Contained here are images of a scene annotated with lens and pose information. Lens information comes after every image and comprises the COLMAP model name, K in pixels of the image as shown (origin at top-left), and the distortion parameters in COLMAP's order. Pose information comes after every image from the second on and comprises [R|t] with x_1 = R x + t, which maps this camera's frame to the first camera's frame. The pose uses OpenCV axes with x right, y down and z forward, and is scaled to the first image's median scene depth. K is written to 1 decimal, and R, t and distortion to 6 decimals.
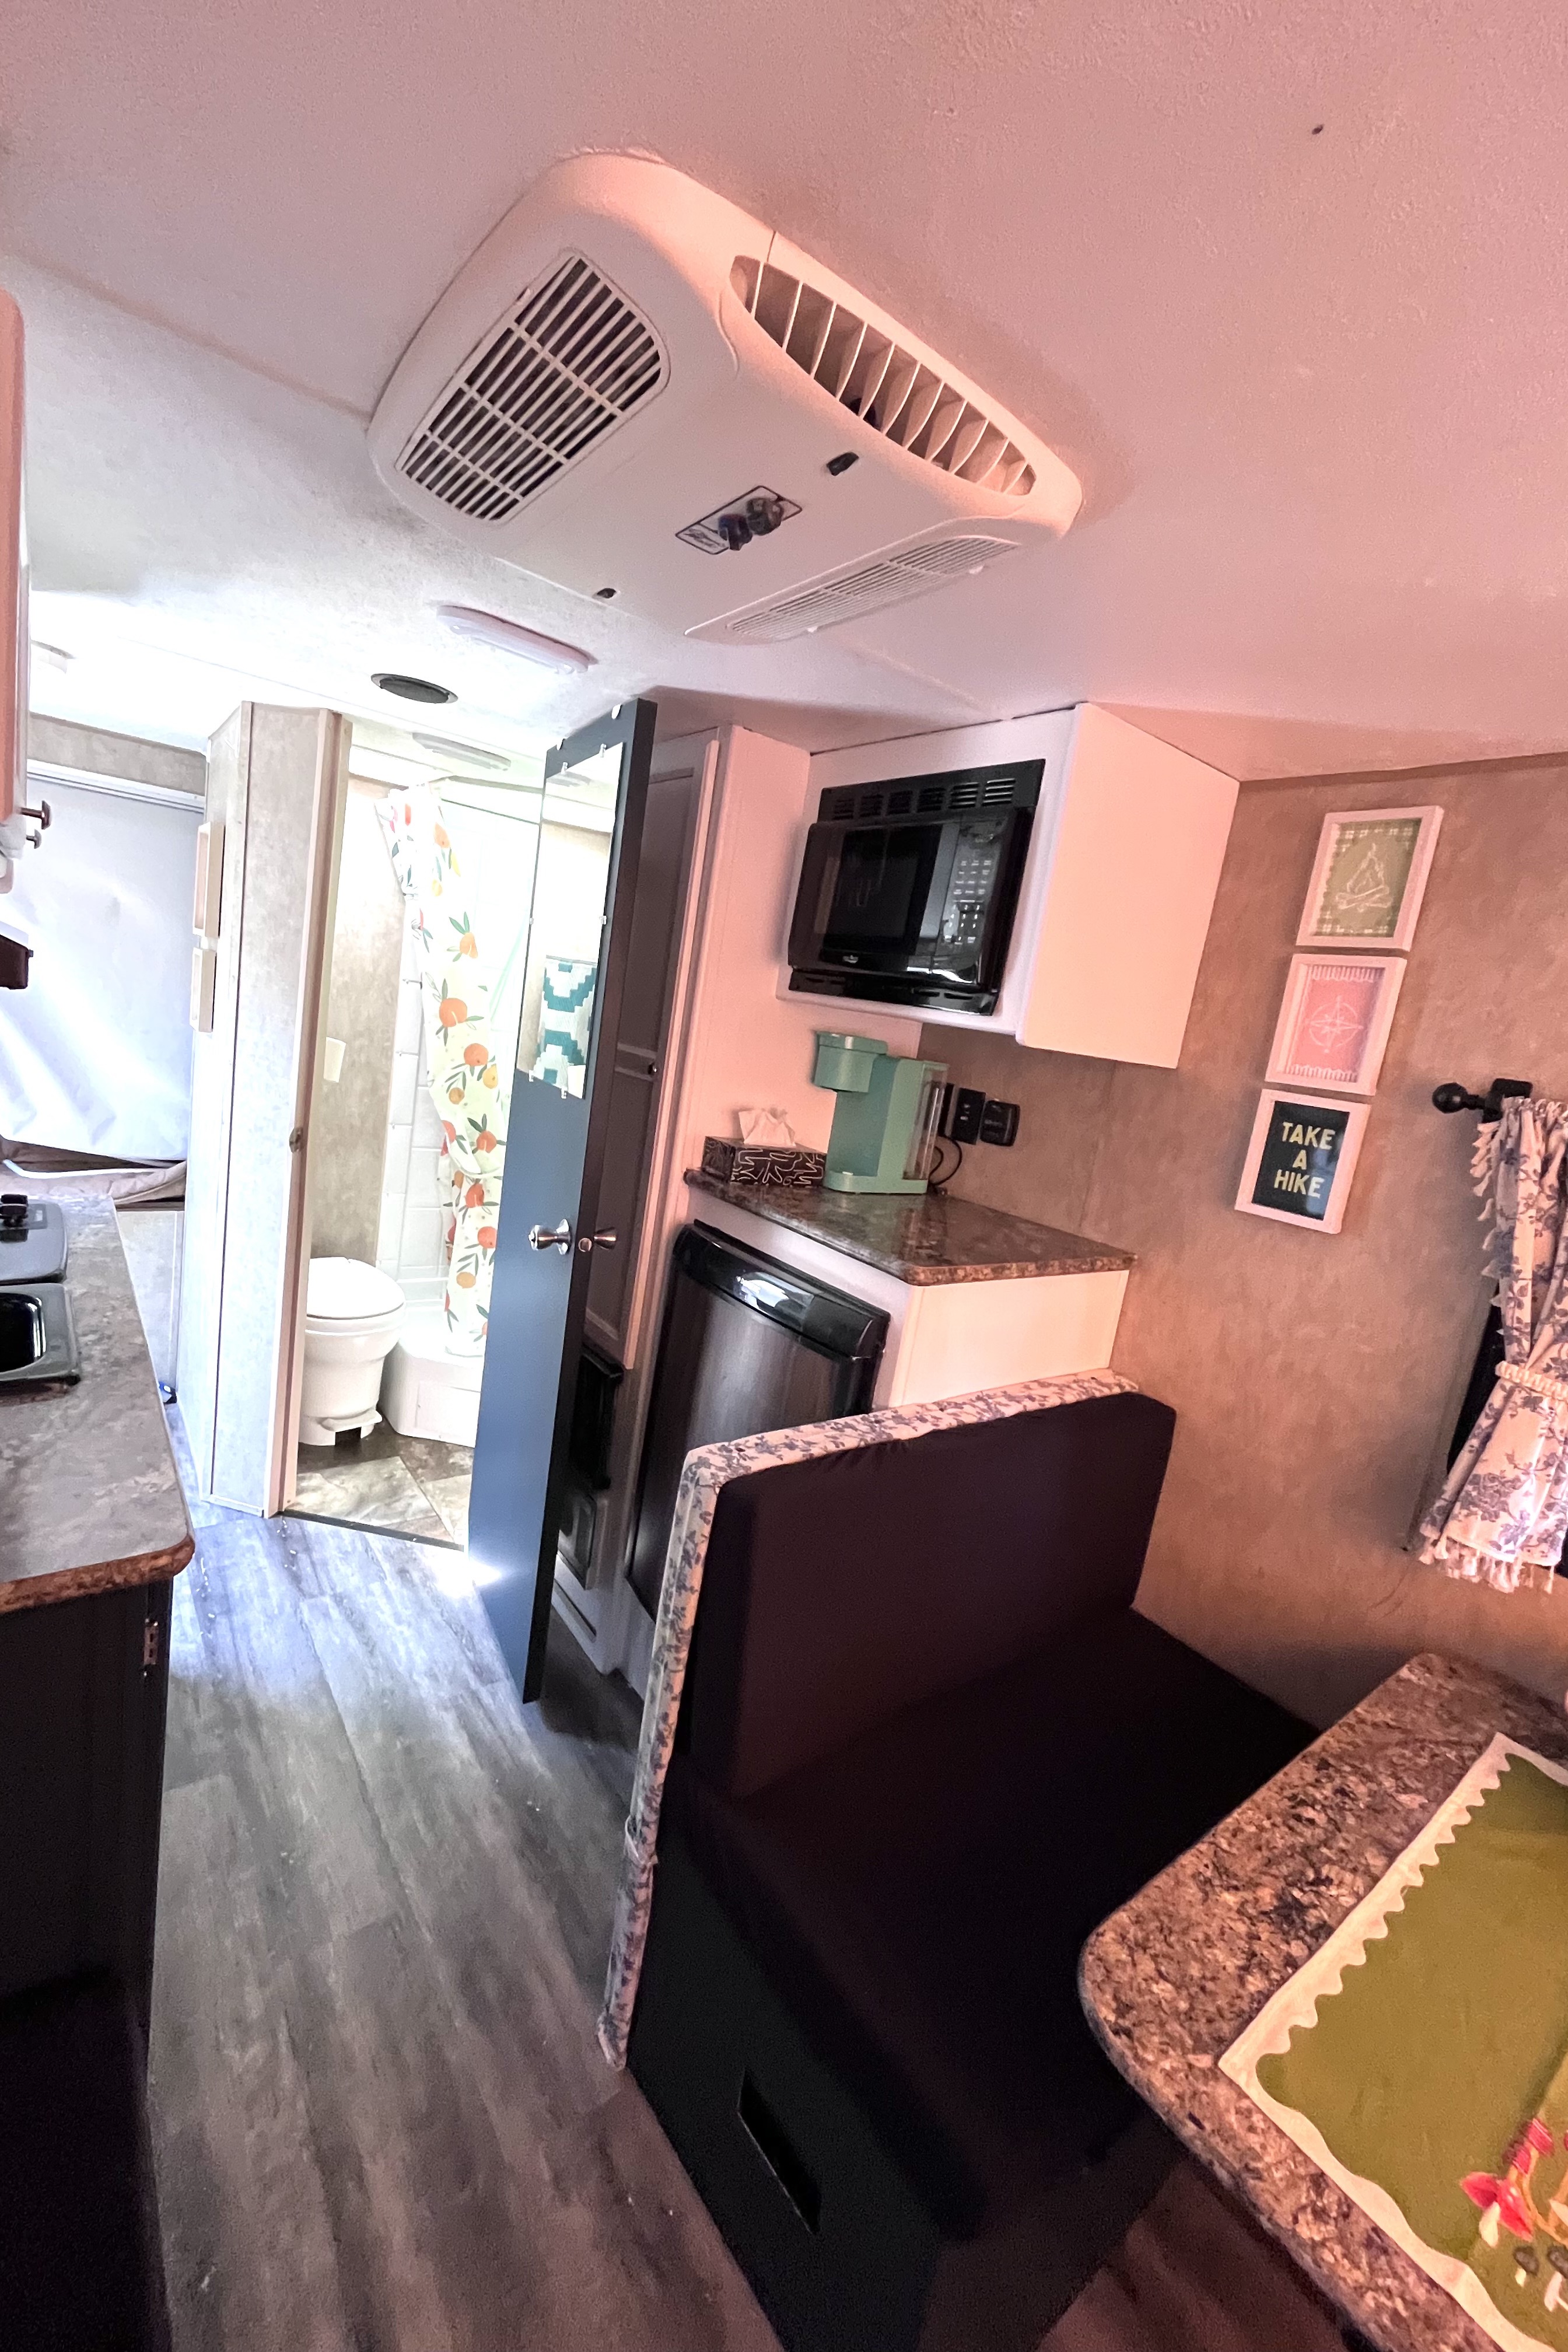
lens RADIAL K [[949.5, 0, 783.2], [0, 949.5, 1173.9], [0, 0, 1]] dist [-0.002385, -0.000644]
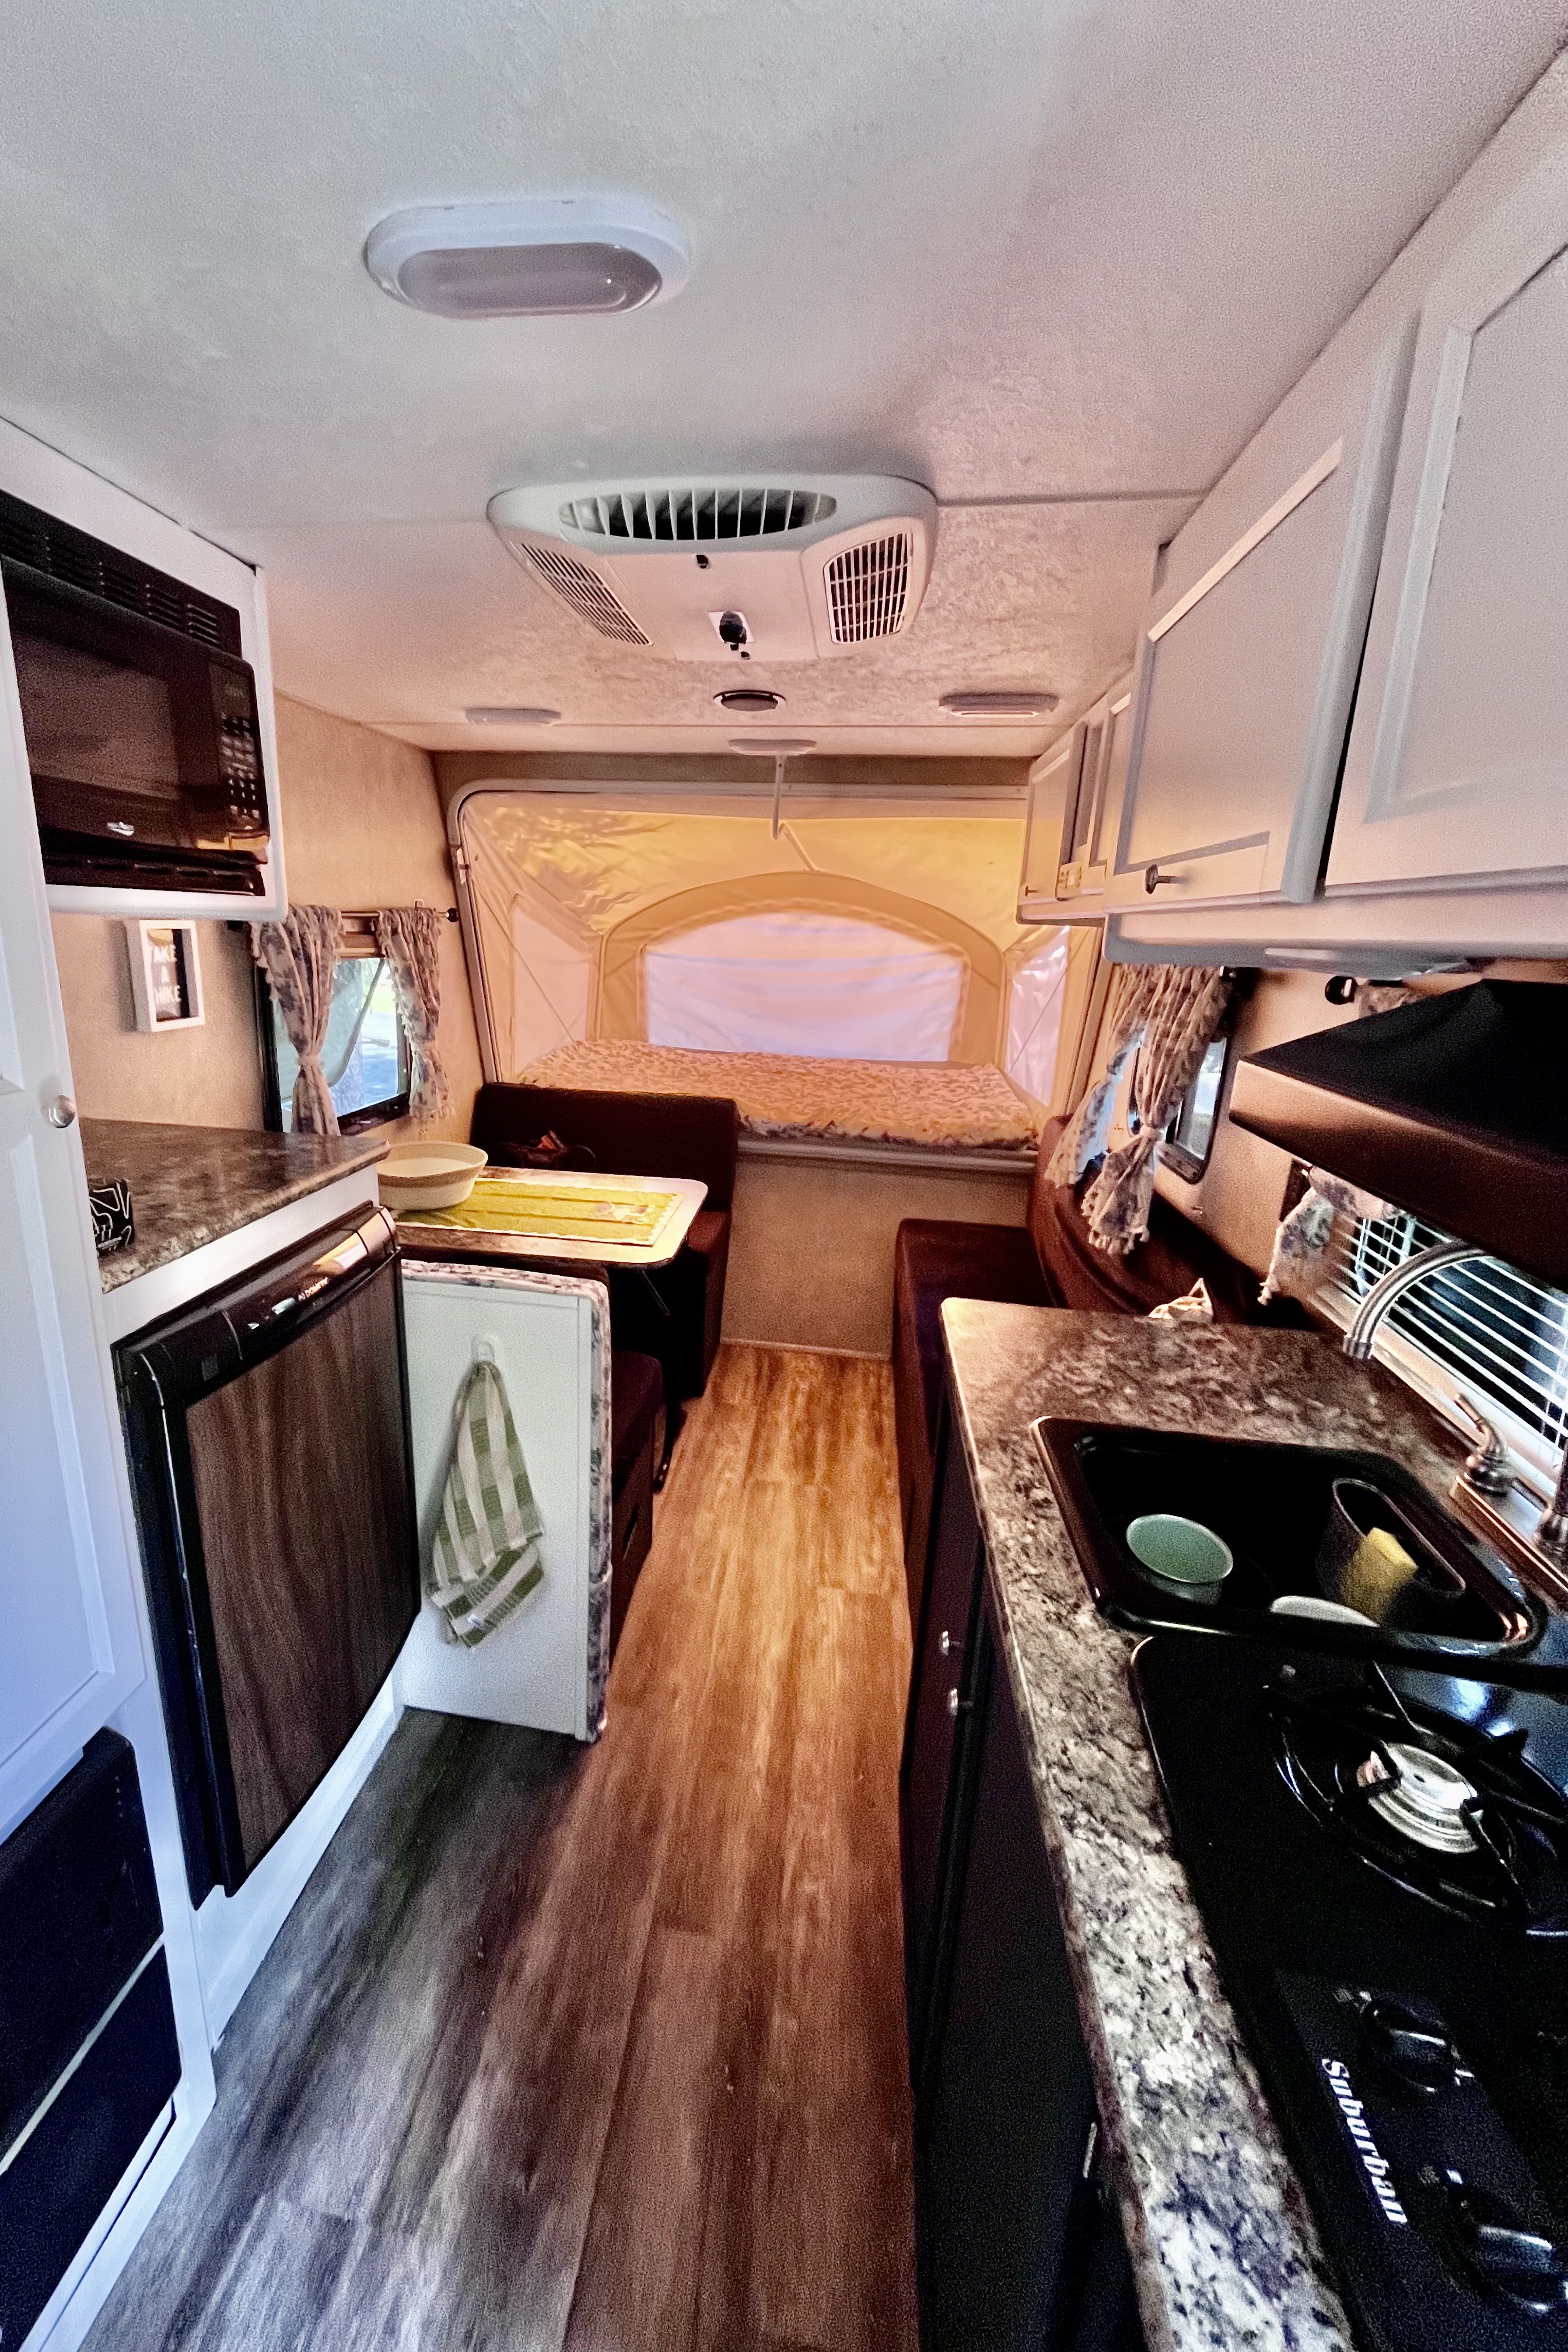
lens RADIAL K [[949.5, 0, 677.9], [0, 949.5, 1173.2], [0, 0, 1]] dist [-0.002385, -0.000644]
pose [[-0.658064, -0.353445, 0.664853, -0.812340], [-0.005674, 0.885285, 0.465014, -0.374995], [-0.752941, 0.302237, -0.584579, 1.359091]]
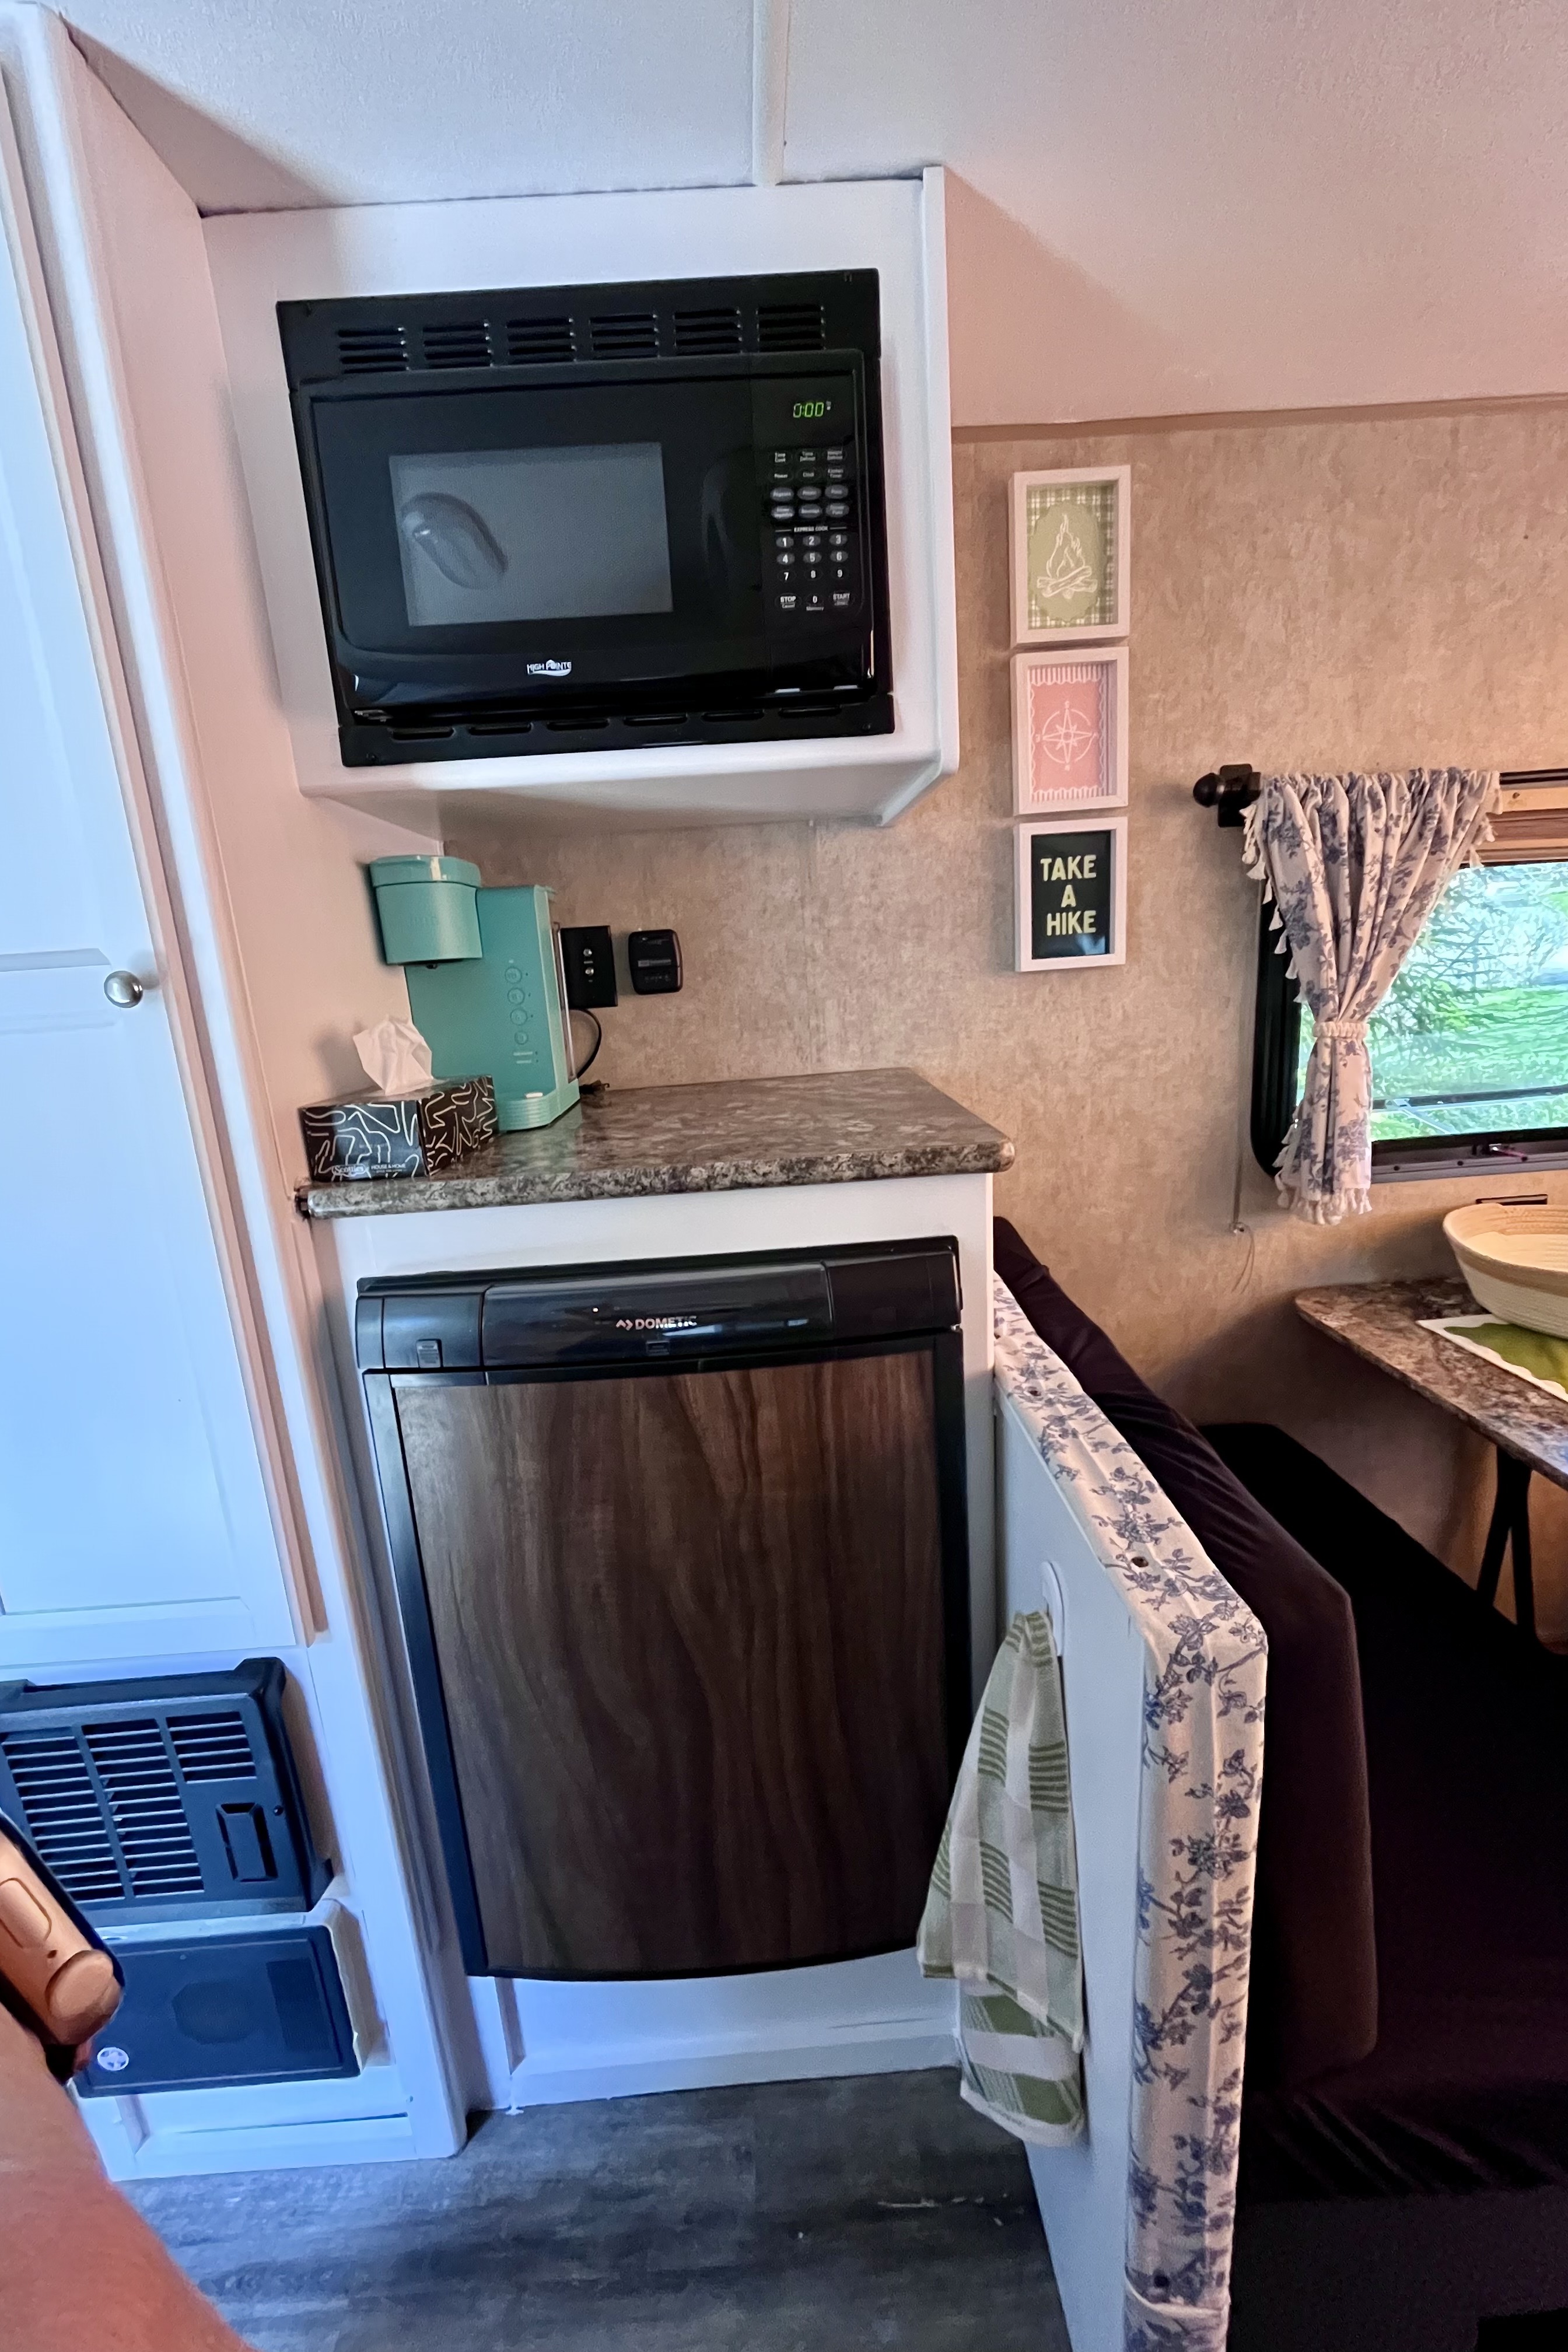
lens RADIAL K [[949.5, 0, 781.1], [0, 949.5, 1172.9], [0, 0, 1]] dist [-0.002385, -0.000644]
pose [[0.561436, -0.368119, 0.741133, -0.395635], [0.284887, 0.926842, 0.244548, -0.073572], [-0.776936, 0.073841, 0.625234, 0.702533]]
